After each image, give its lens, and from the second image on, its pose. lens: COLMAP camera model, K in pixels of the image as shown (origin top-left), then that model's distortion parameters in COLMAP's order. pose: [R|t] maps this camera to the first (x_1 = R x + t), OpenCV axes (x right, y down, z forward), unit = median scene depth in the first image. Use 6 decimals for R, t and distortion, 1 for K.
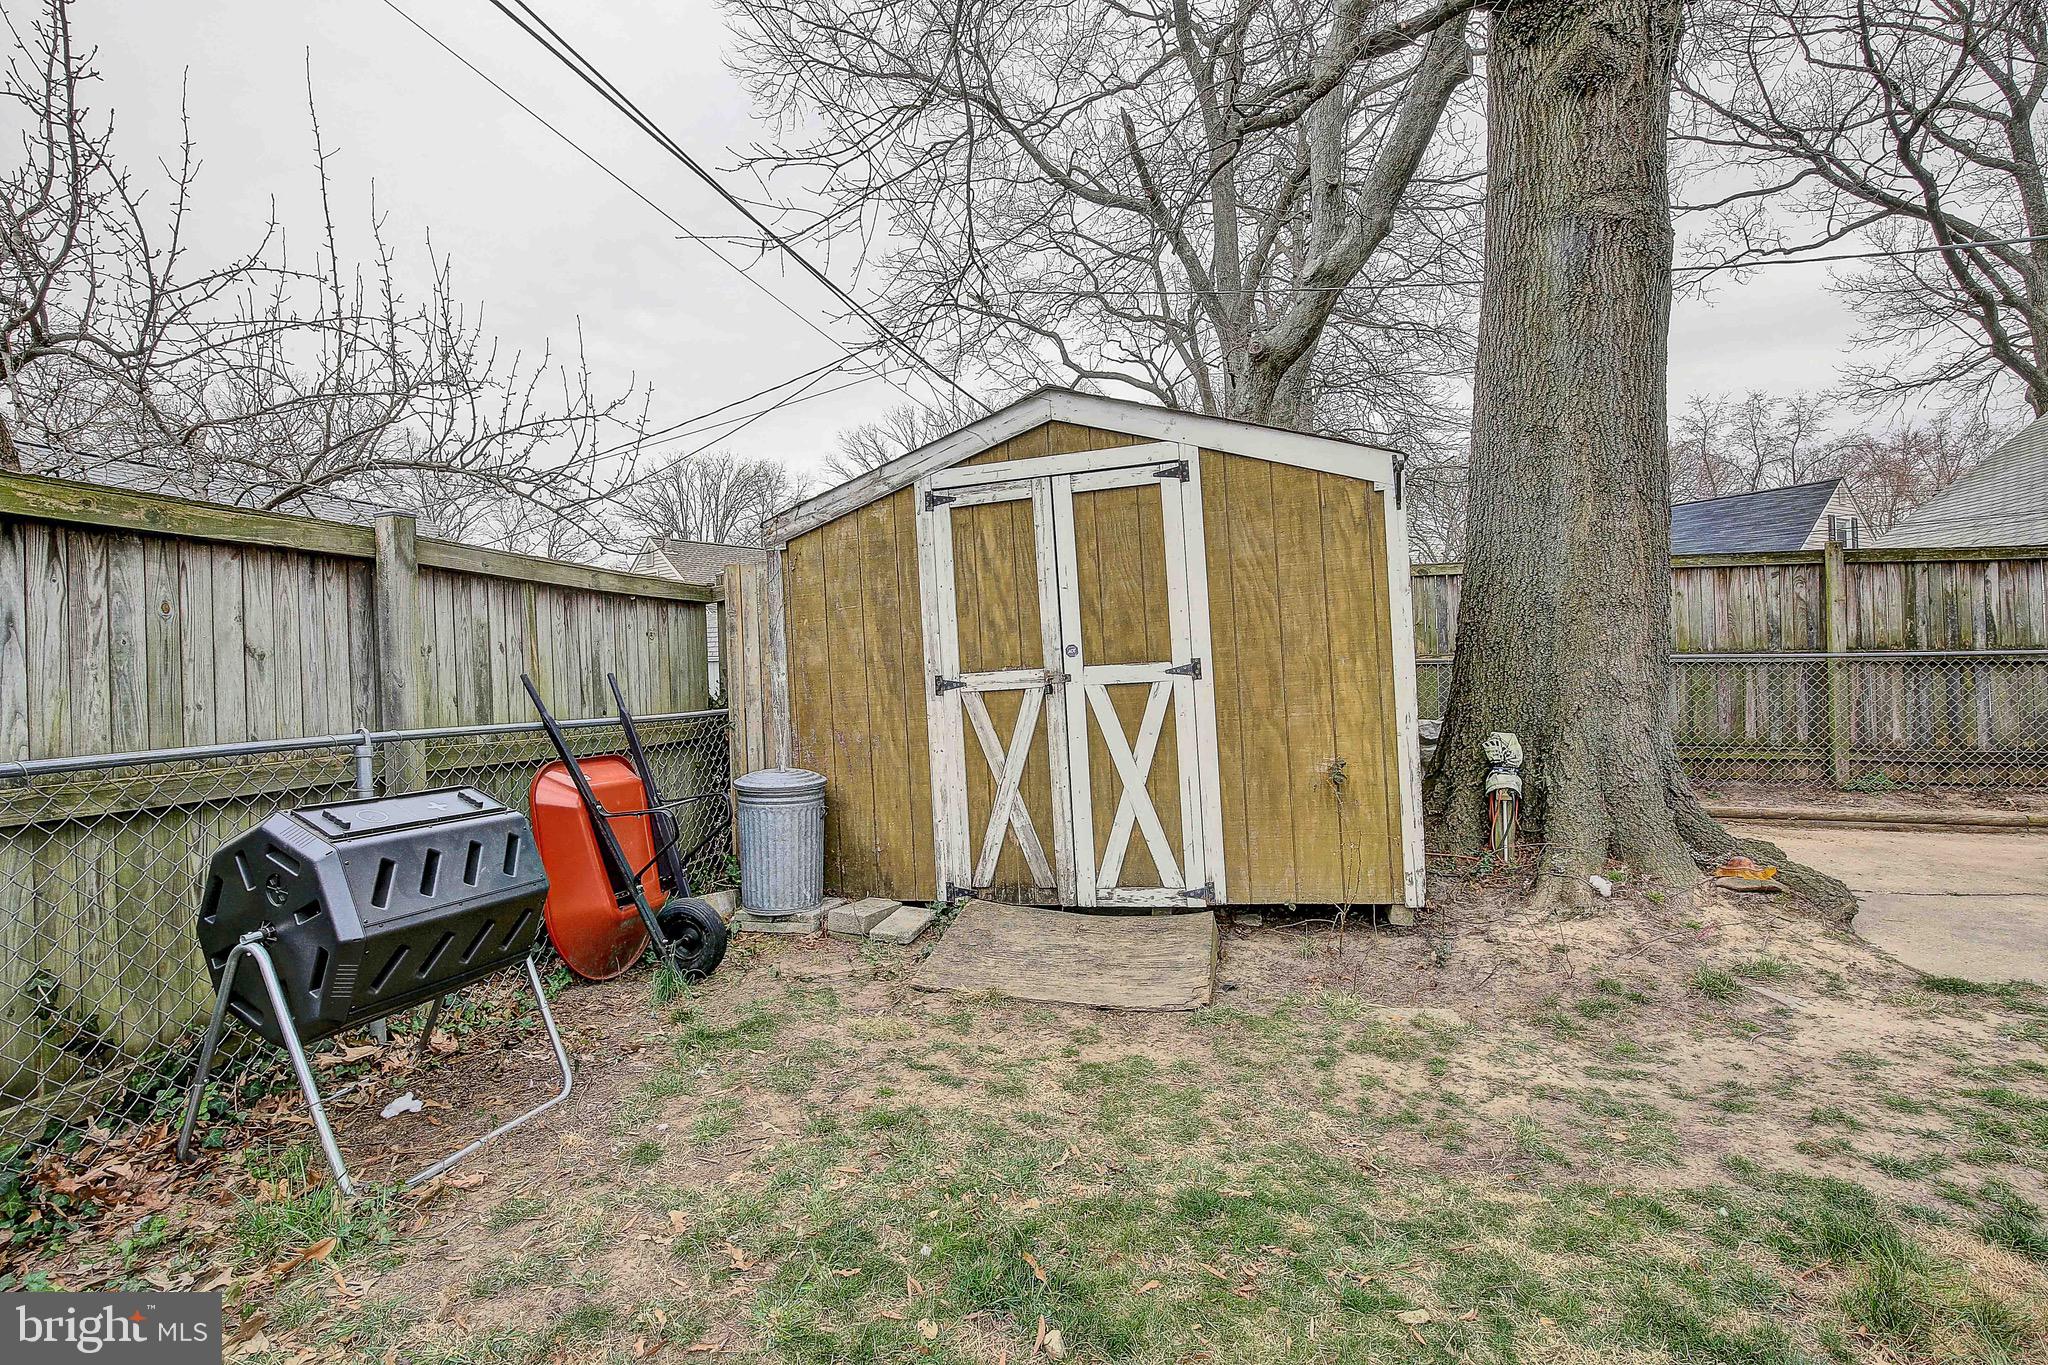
lens RADIAL K [[938.3, 0, 1018.5], [0, 938.3, 677.9], [0, 0, 1]] dist [-0.033476, 0.005828]
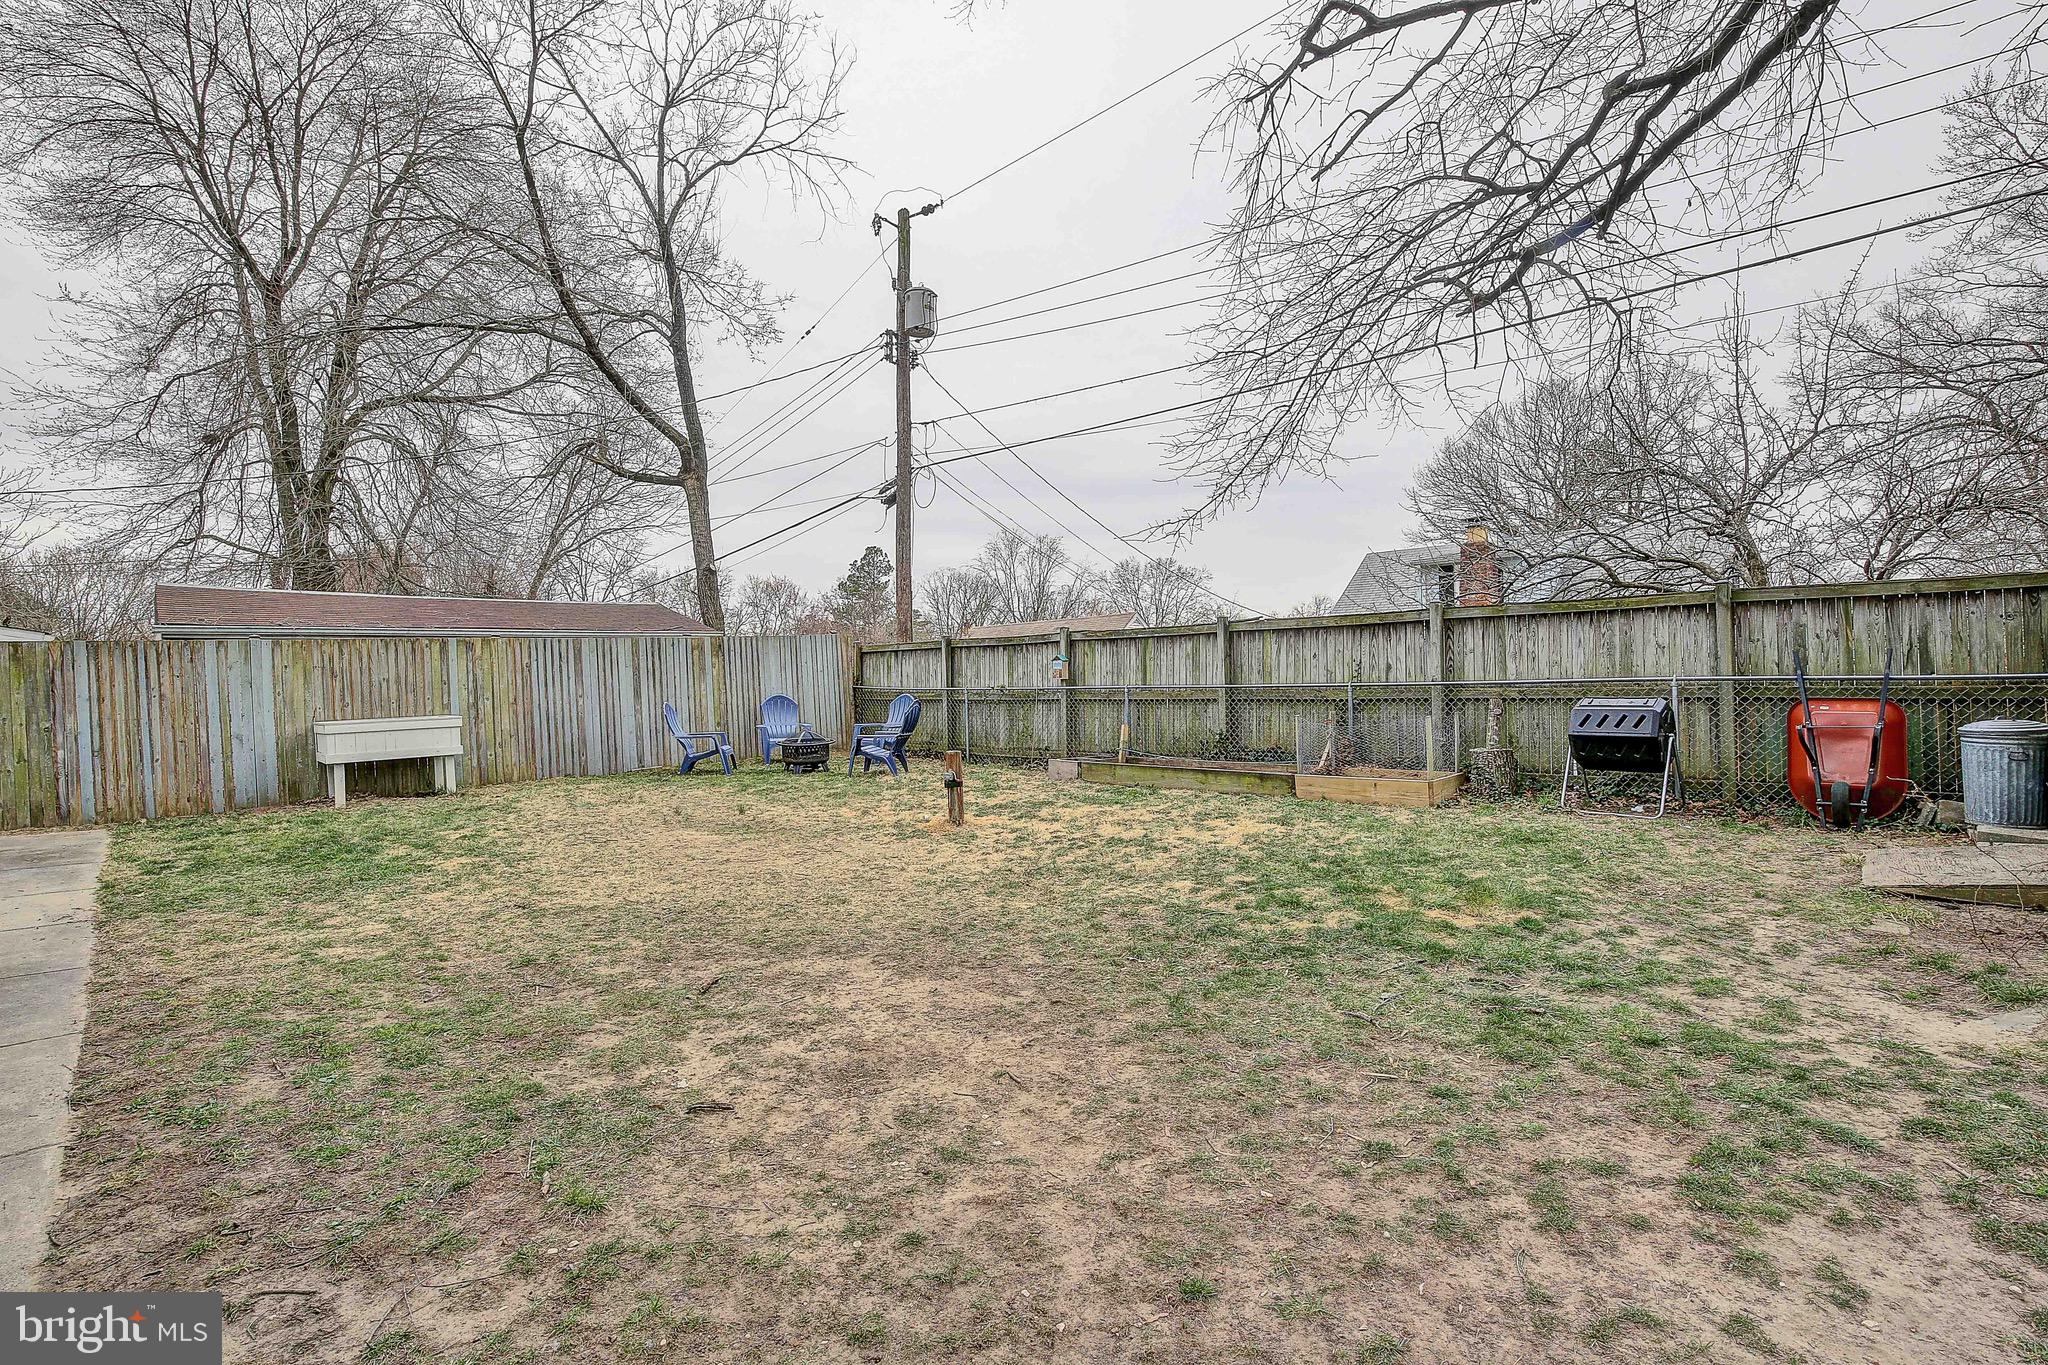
lens RADIAL K [[938.3, 0, 1010.9], [0, 938.3, 688.7], [0, 0, 1]] dist [-0.033476, 0.005828]
pose [[-0.507862, 0.039904, -0.860513, 2.038167], [0.023612, 0.999196, 0.032400, -0.029203], [0.861115, -0.003864, -0.508396, 0.590787]]
